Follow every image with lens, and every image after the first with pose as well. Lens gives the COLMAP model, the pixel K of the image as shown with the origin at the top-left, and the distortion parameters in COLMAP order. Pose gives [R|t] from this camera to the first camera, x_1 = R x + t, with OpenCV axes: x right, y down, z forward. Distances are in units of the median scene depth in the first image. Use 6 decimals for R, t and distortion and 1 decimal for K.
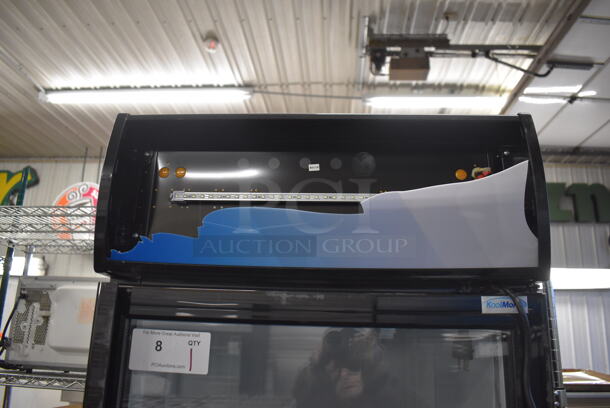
lens RADIAL K [[476.5, 0, 305.0], [0, 476.5, 204.0], [0, 0, 1]] dist [-0.090159, -0.001629]
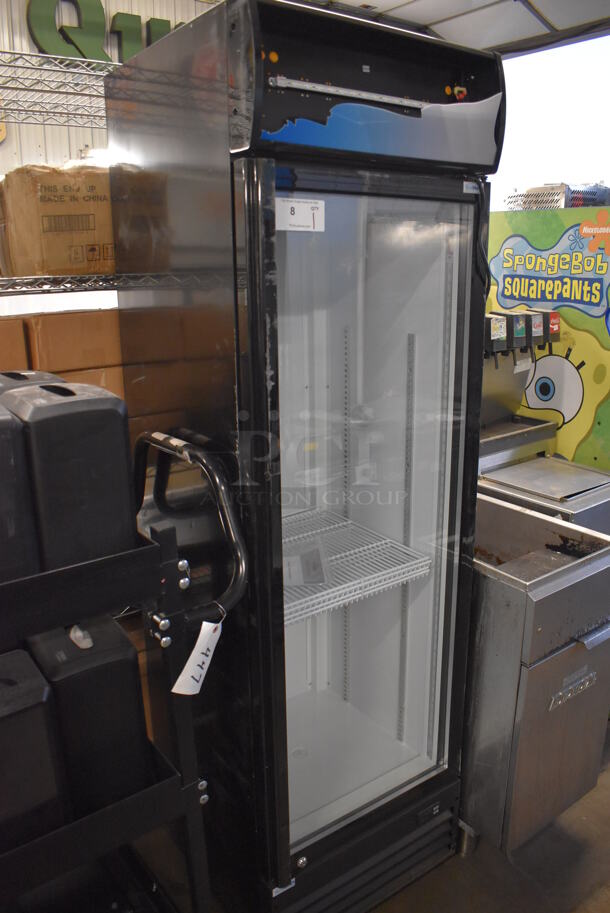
lens RADIAL K [[713.2, 0, 305.0], [0, 713.2, 456.5], [0, 0, 1]] dist [-0.090159, -0.001629]
pose [[0.774020, -0.199983, 0.600749, -1.598074], [-0.147581, 0.865693, 0.478327, -0.048836], [-0.615721, -0.458893, 0.640550, -0.589288]]
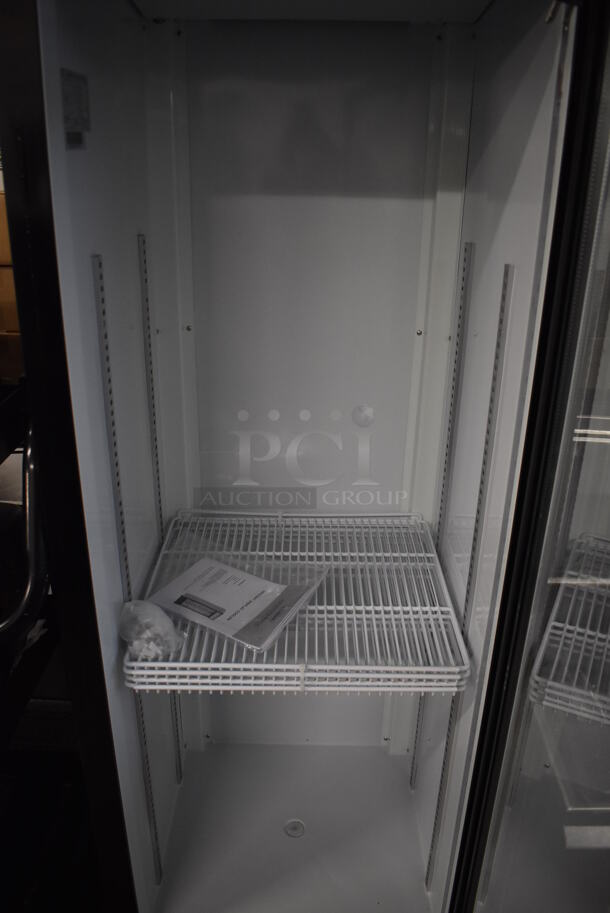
lens RADIAL K [[713.2, 0, 305.0], [0, 713.2, 456.5], [0, 0, 1]] dist [-0.090159, -0.001629]
pose [[0.998635, -0.029094, 0.043389, -0.045098], [-0.004858, 0.775247, 0.631640, 0.202856], [-0.052014, -0.630988, 0.774047, -0.179732]]
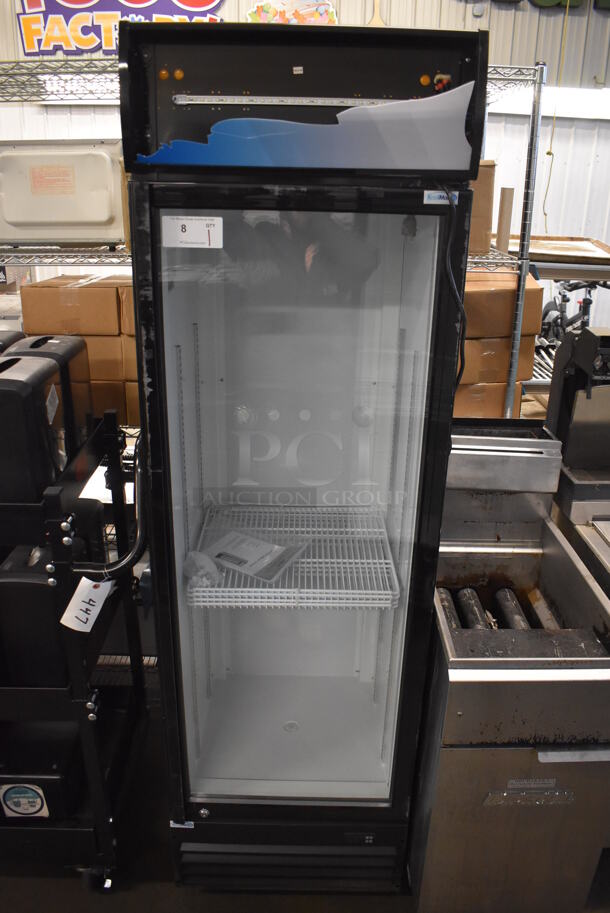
lens RADIAL K [[713.2, 0, 305.0], [0, 713.2, 456.5], [0, 0, 1]] dist [-0.090159, -0.001629]
pose [[0.998314, -0.026521, 0.051636, -0.086633], [-0.010541, 0.791915, 0.610541, -0.413321], [-0.057084, -0.610055, 0.790300, -1.007489]]
